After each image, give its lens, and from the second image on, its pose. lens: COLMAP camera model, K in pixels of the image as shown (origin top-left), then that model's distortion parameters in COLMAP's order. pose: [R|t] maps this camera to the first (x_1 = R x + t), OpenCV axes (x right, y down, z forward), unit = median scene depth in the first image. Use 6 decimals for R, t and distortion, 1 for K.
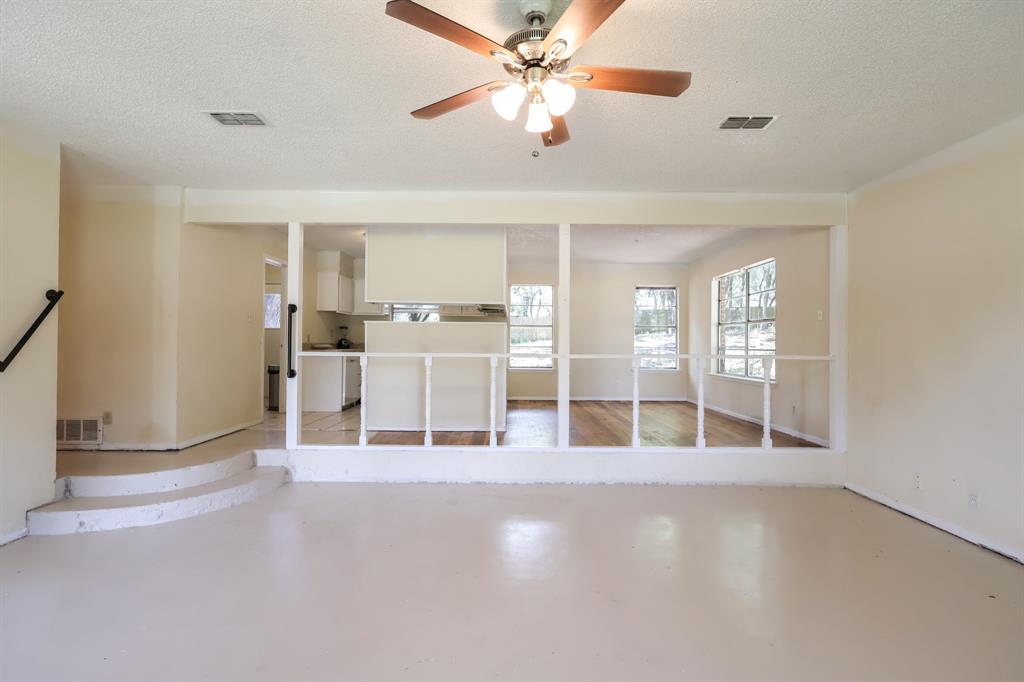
lens RADIAL K [[475.8, 0, 512.6], [0, 475.8, 340.3], [0, 0, 1]] dist [0.008753, 0.000100]
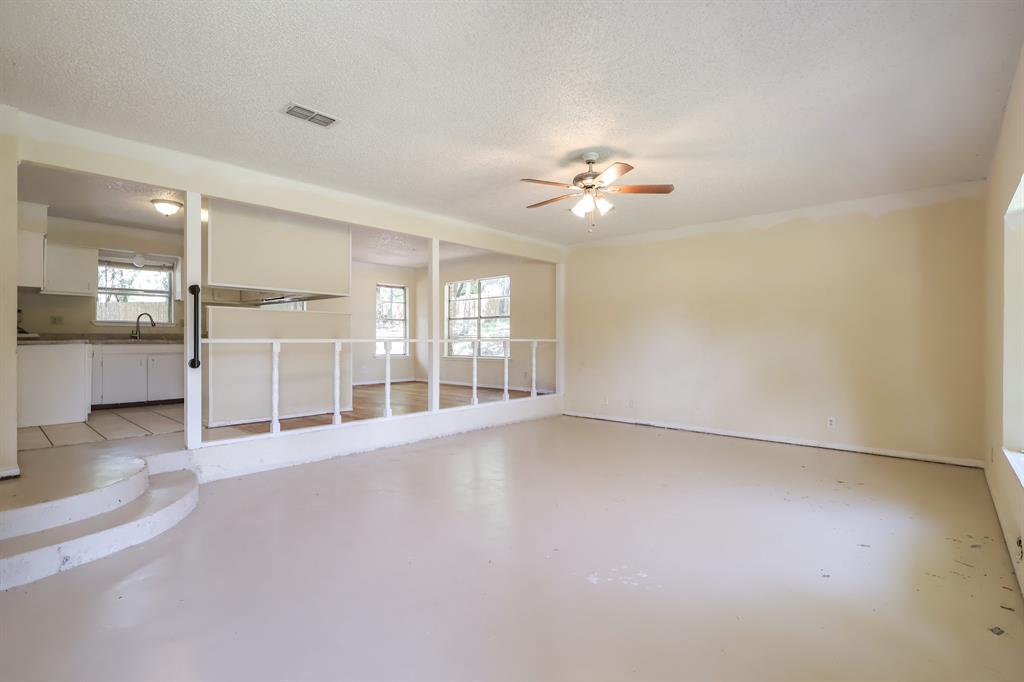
lens RADIAL K [[475.8, 0, 511.4], [0, 475.8, 339.9], [0, 0, 1]] dist [0.008753, 0.000100]
pose [[0.674110, -0.009677, 0.738567, -0.578636], [0.001727, 0.999932, 0.011525, 0.013708], [-0.738629, -0.006494, 0.674081, -0.027236]]
